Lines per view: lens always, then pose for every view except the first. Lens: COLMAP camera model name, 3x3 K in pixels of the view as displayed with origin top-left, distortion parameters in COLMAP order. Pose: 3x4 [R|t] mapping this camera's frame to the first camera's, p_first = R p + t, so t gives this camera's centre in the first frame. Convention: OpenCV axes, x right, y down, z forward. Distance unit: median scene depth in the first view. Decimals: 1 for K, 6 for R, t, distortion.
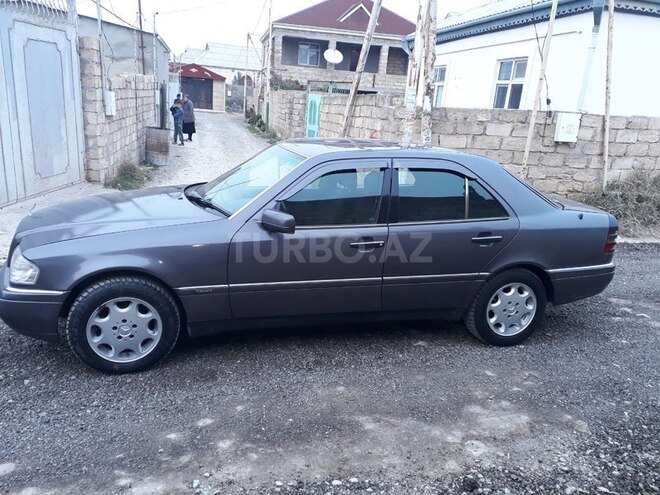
lens RADIAL K [[523.0, 0, 330.0], [0, 523.0, 247.5], [0, 0, 1]] dist [0.051958, 0.000353]
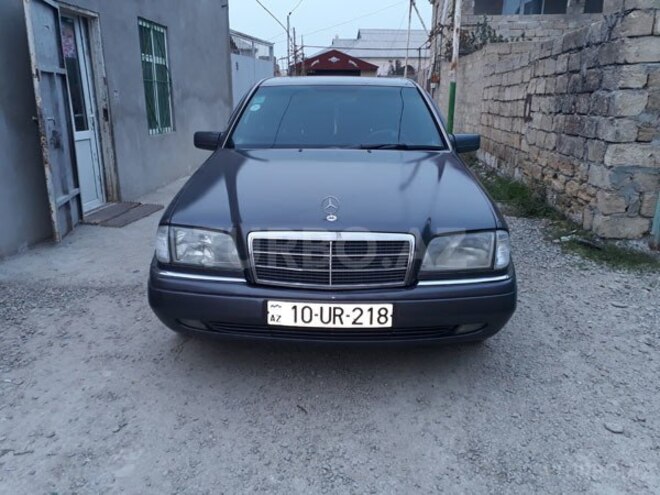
lens RADIAL K [[523.0, 0, 330.0], [0, 523.0, 247.5], [0, 0, 1]] dist [0.051958, 0.000353]
pose [[0.955442, 0.014894, -0.294802, -0.047991], [-0.016863, 0.999849, -0.004136, -0.076024], [0.294696, 0.008923, 0.955549, 0.310733]]
